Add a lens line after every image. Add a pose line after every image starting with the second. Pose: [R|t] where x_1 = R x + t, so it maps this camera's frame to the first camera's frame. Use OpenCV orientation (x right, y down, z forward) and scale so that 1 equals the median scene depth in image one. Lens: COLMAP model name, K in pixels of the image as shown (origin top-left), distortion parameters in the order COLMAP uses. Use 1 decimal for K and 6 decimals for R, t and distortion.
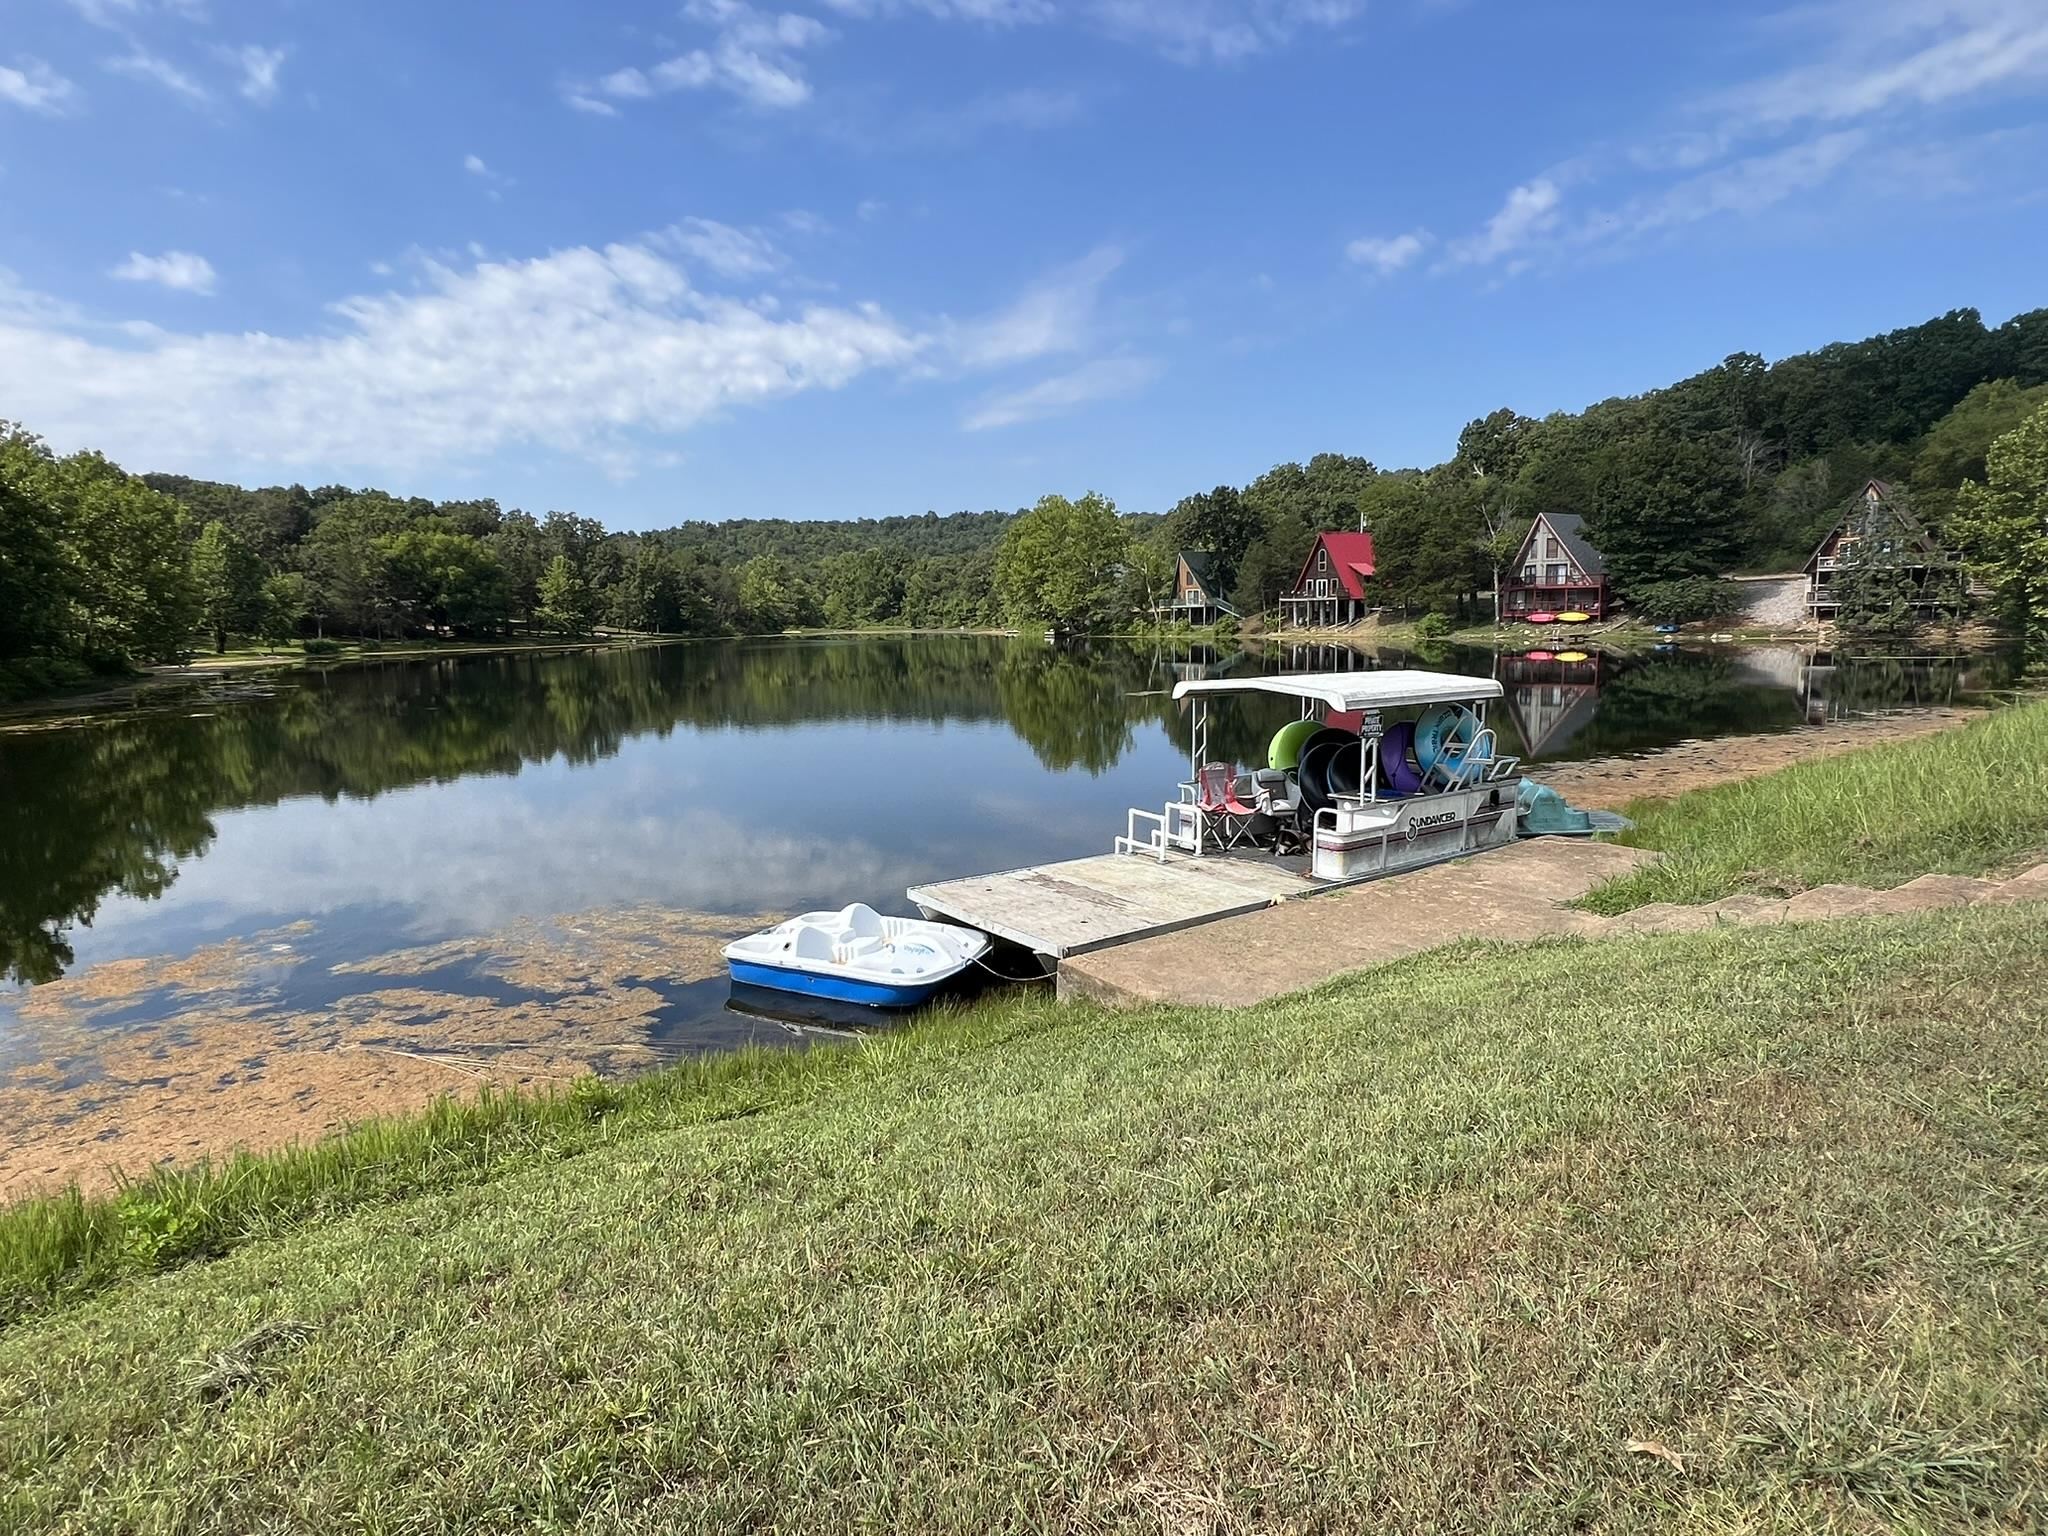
lens RADIAL K [[1111.4, 0, 994.3], [0, 1111.4, 775.6], [0, 0, 1]] dist [-0.006162, 0.000666]
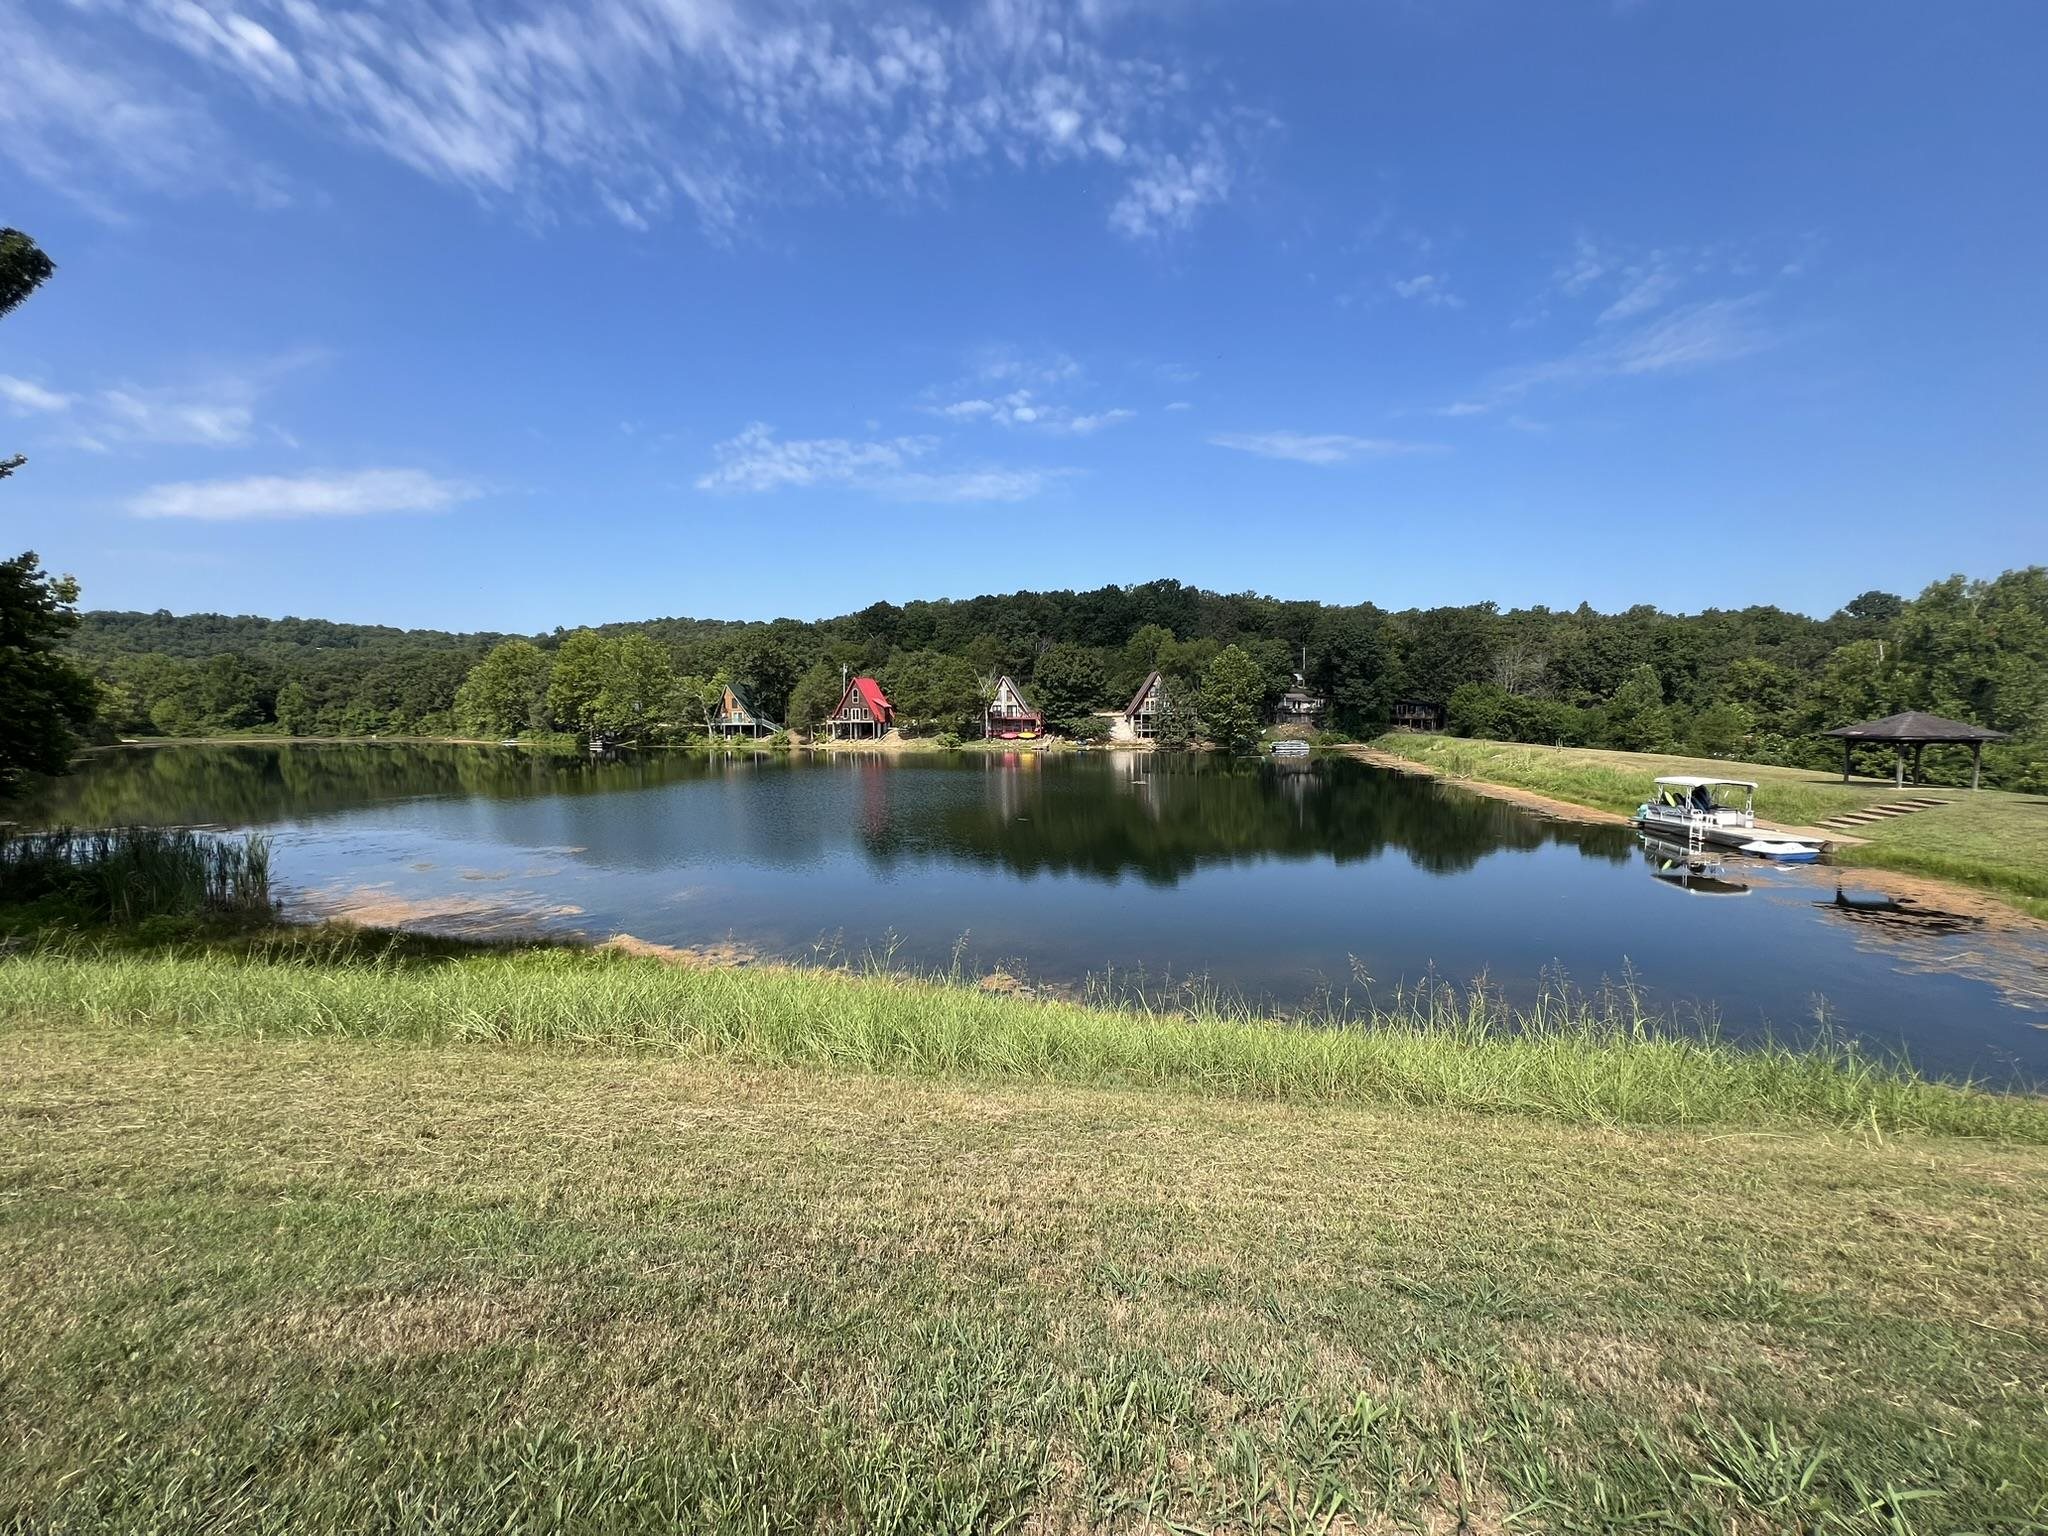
lens RADIAL K [[823.9, 0, 1022.9], [0, 823.9, 767.0], [0, 0, 1]] dist [-0.004250, 0.001356]
pose [[0.695299, -0.026295, 0.718239, -0.412448], [0.091295, 0.994467, -0.051970, -0.024169], [-0.712899, 0.101706, 0.693853, 0.094674]]
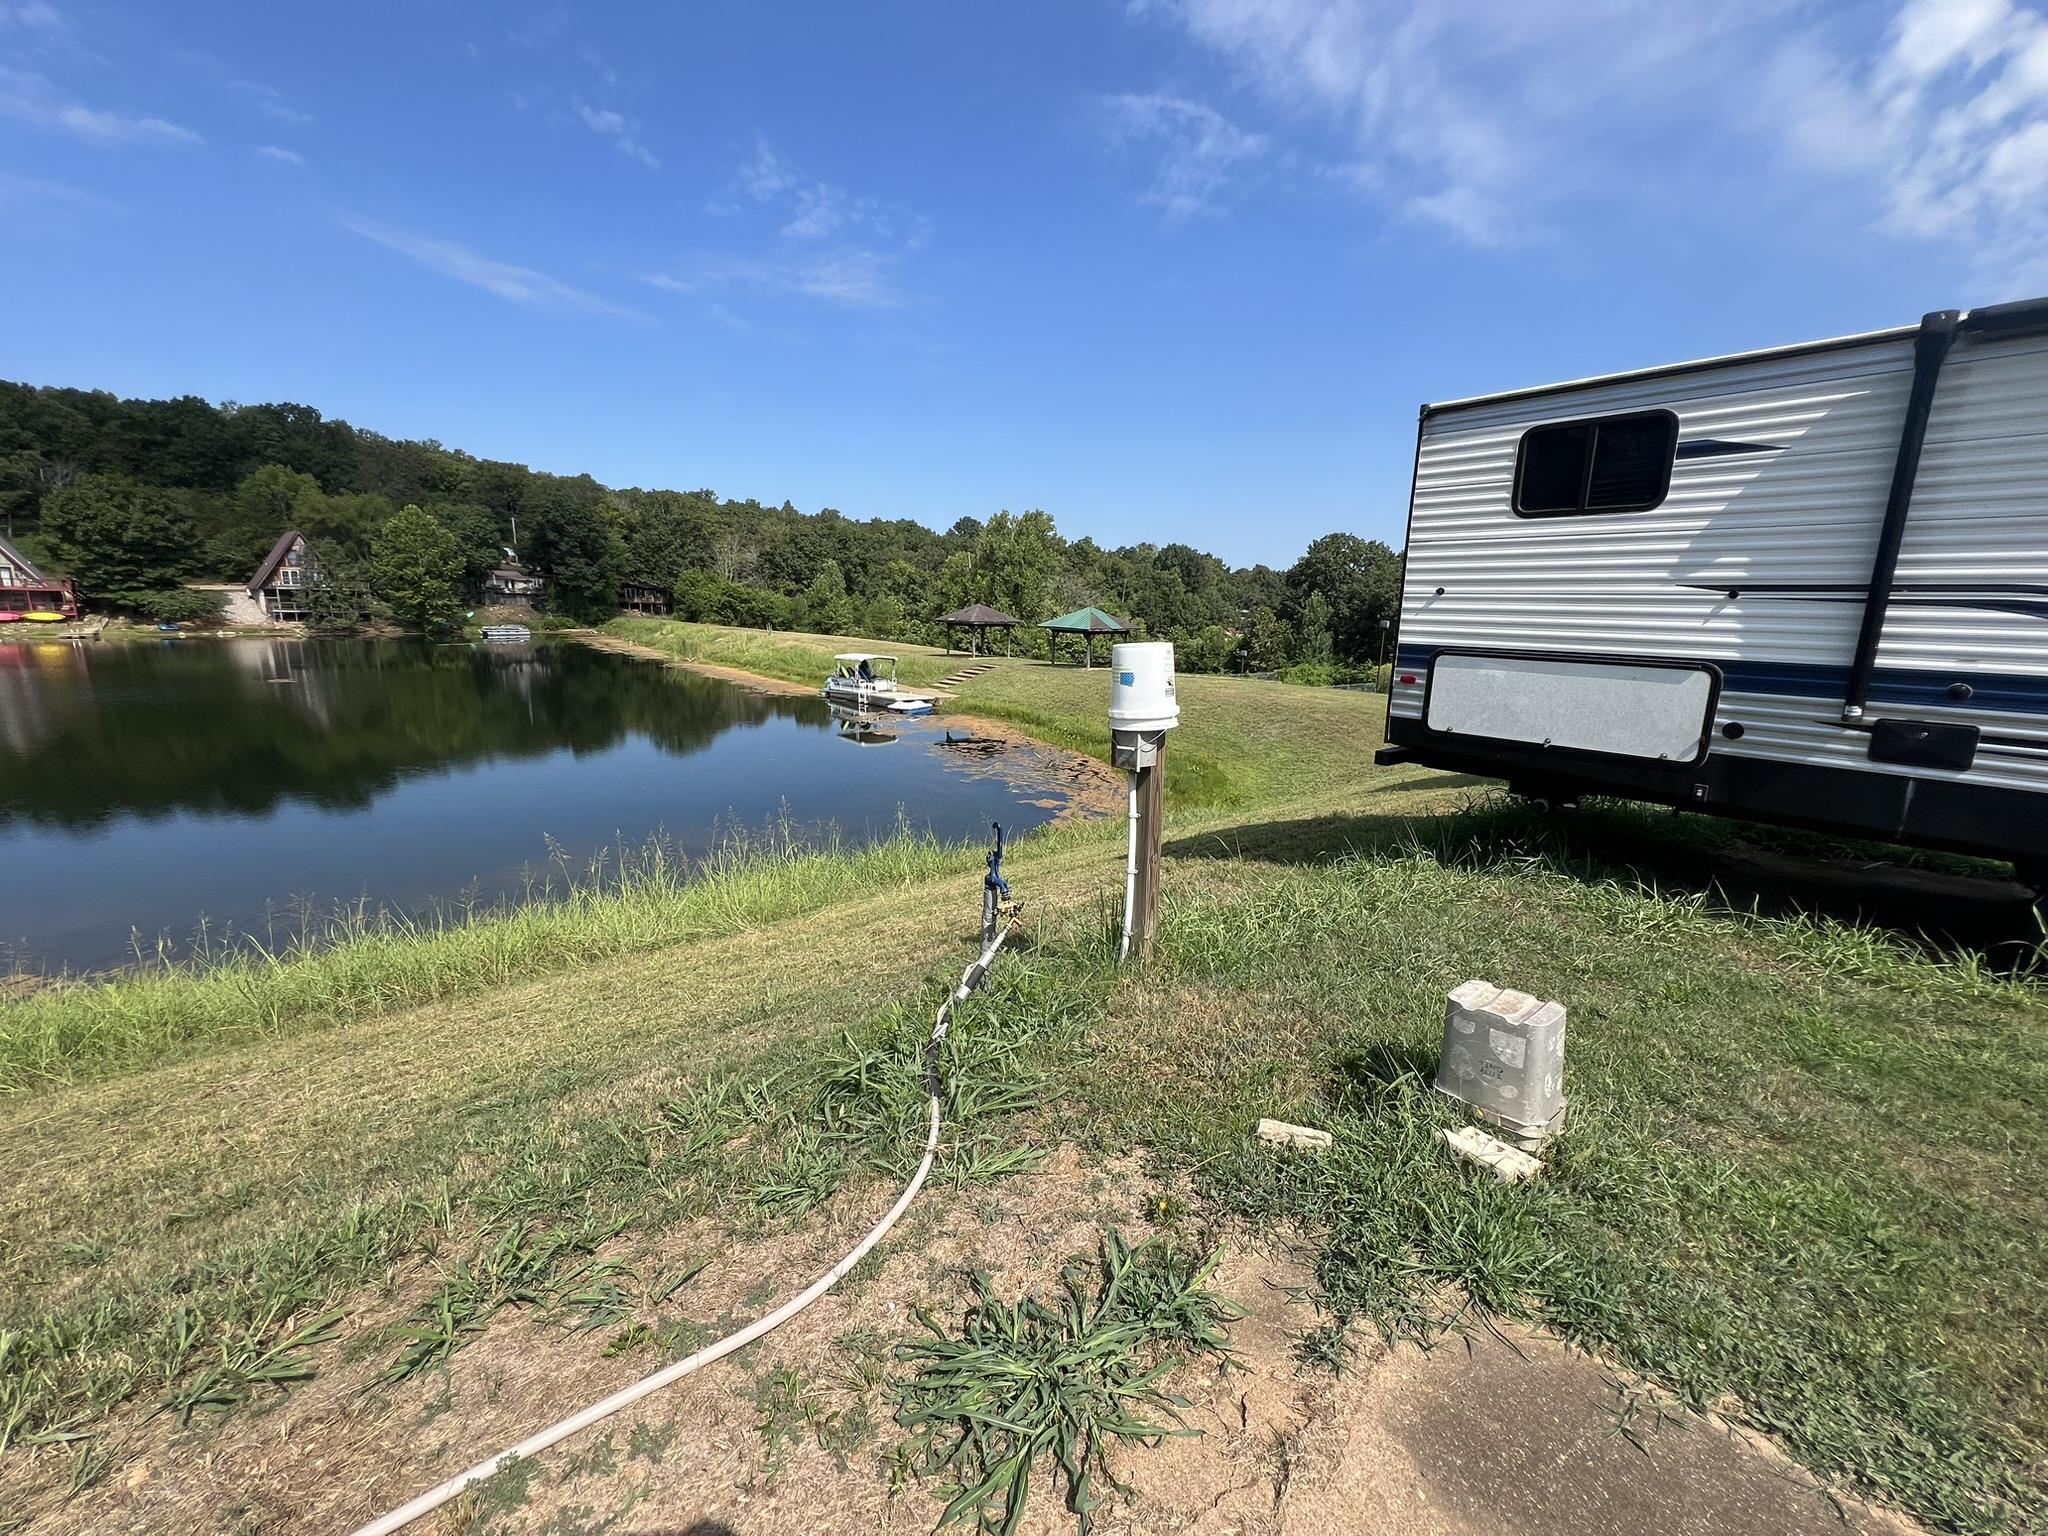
lens RADIAL K [[823.9, 0, 1027.8], [0, 823.9, 768.1], [0, 0, 1]] dist [-0.004250, 0.001356]
pose [[-0.098897, -0.172328, 0.980062, -0.413461], [0.121876, 0.975378, 0.183803, -0.022384], [-0.987606, 0.137623, -0.075459, 0.087321]]
